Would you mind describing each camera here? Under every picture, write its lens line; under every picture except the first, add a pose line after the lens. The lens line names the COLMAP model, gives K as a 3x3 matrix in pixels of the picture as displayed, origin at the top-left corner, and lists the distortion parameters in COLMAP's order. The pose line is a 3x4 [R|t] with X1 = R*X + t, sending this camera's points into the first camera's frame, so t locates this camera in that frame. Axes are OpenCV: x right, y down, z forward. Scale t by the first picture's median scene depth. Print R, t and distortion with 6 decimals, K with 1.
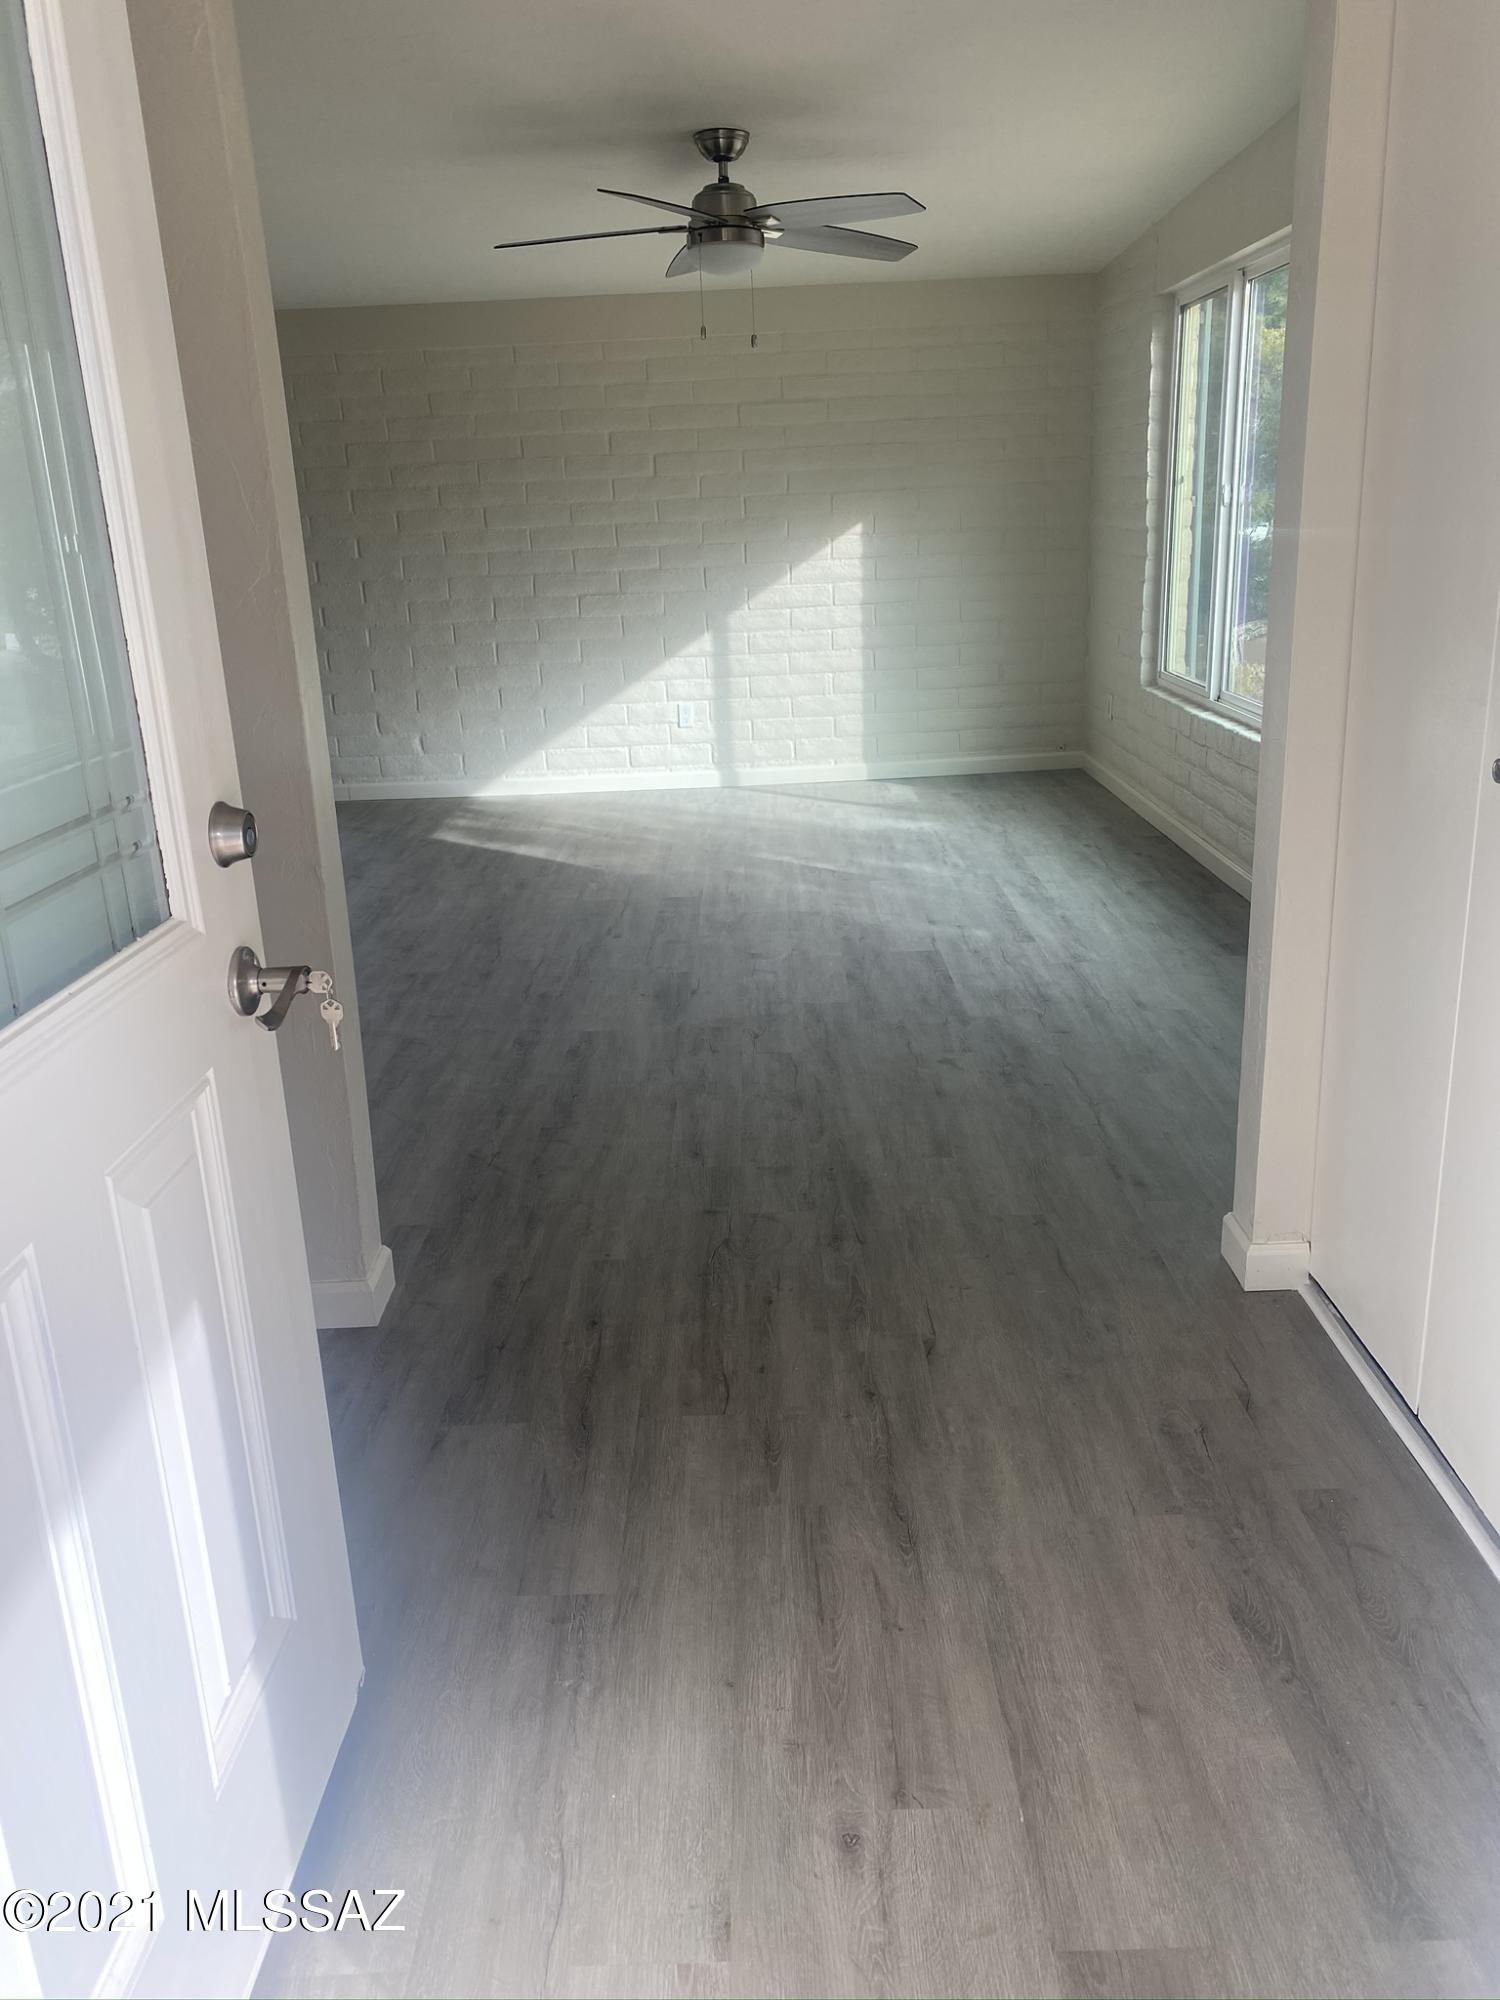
lens RADIAL K [[1544.8, 0, 750.0], [0, 1544.8, 1000.0], [0, 0, 1]] dist [0.163451, -0.305940]
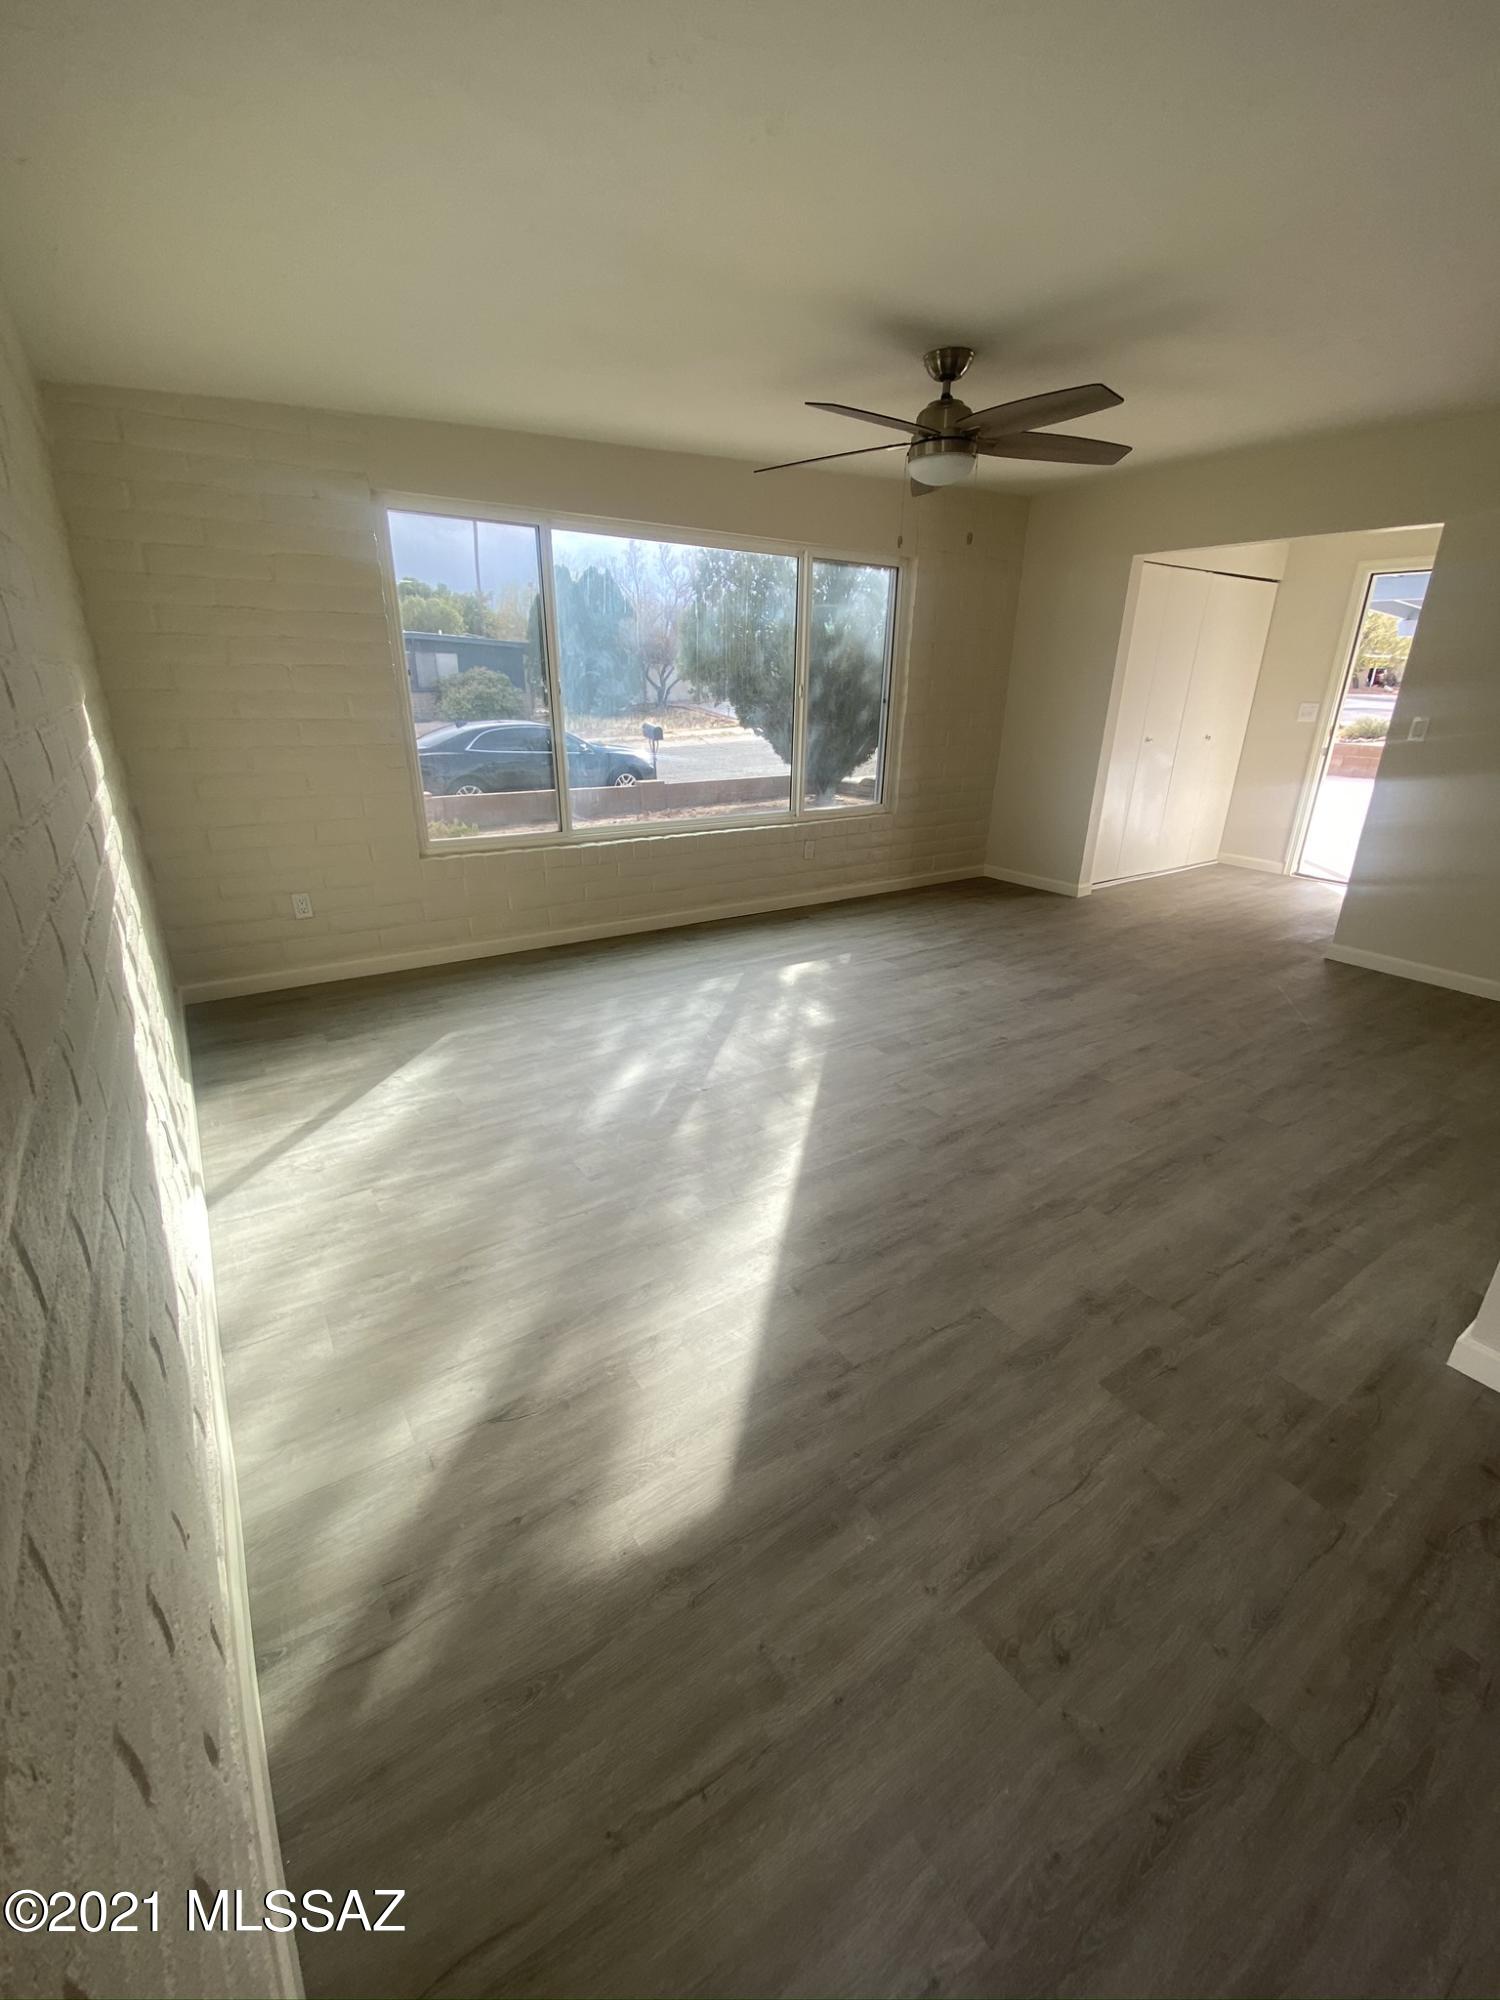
lens RADIAL K [[814.2, 0, 747.2], [0, 814.2, 1003.8], [0, 0, 1]] dist [0.061992, -0.044275]
pose [[-0.570119, -0.276518, 0.773630, -0.392243], [0.252028, 0.837390, 0.485037, -0.363202], [-0.781951, 0.471505, -0.407721, 1.184079]]
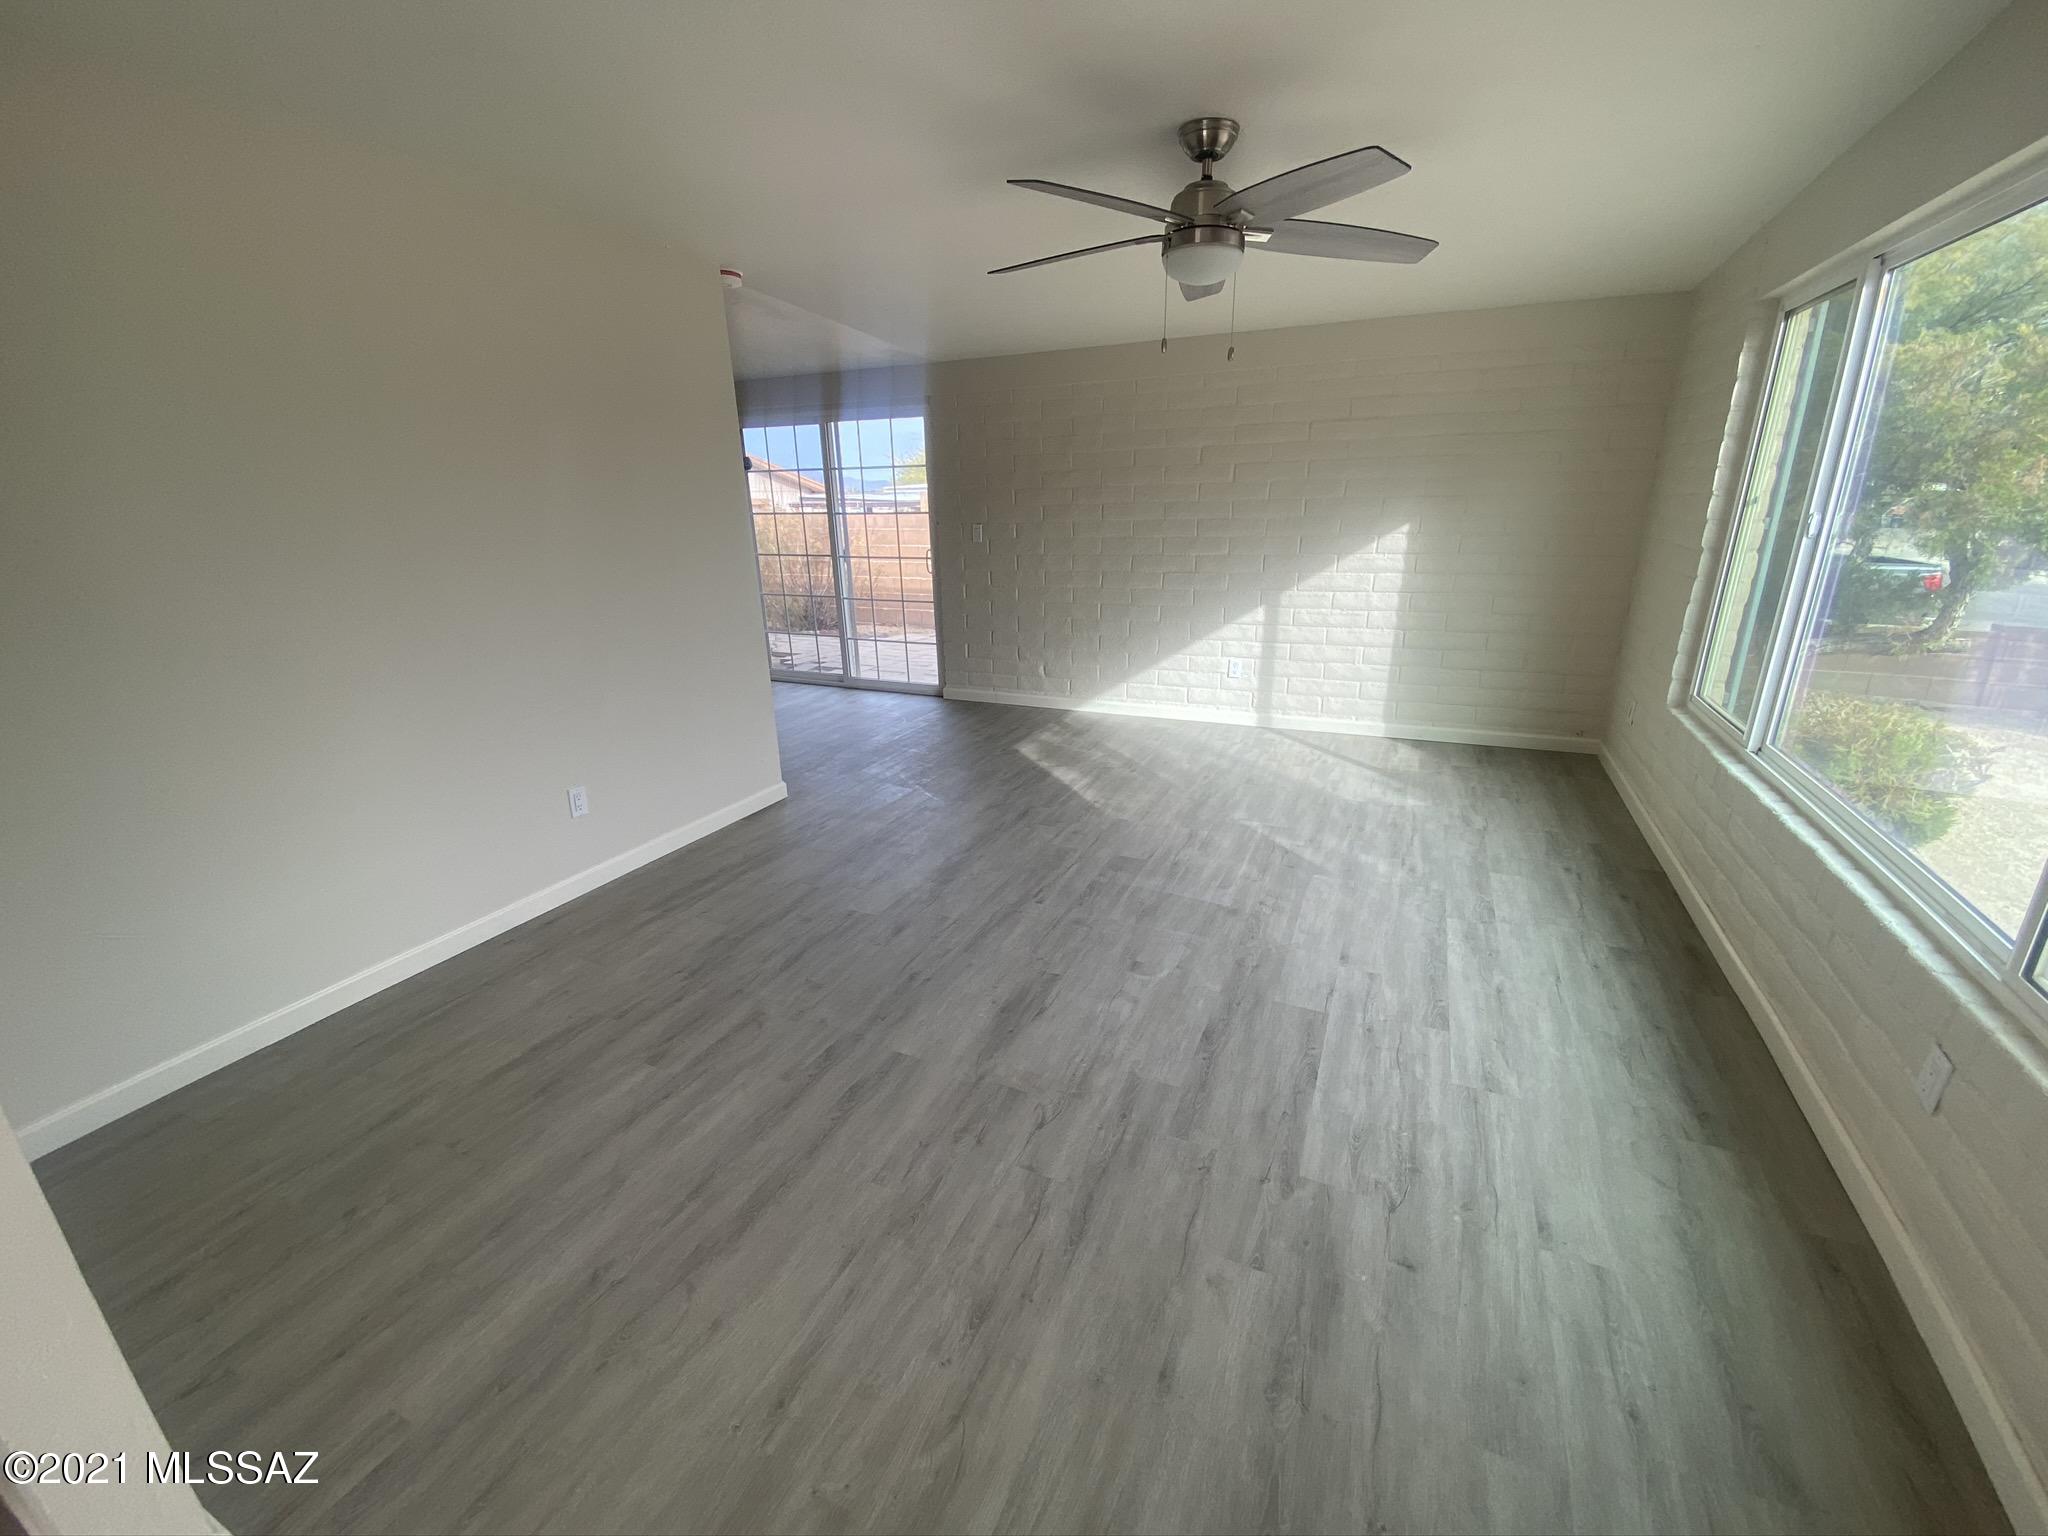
lens RADIAL K [[832.0, 0, 1015.5], [0, 832.0, 786.1], [0, 0, 1]] dist [0.014299, -0.018352]
pose [[0.902863, 0.159155, -0.399385, 0.102951], [-0.142845, 0.987232, 0.070492, -0.136741], [0.405505, -0.006595, 0.914069, 0.375054]]
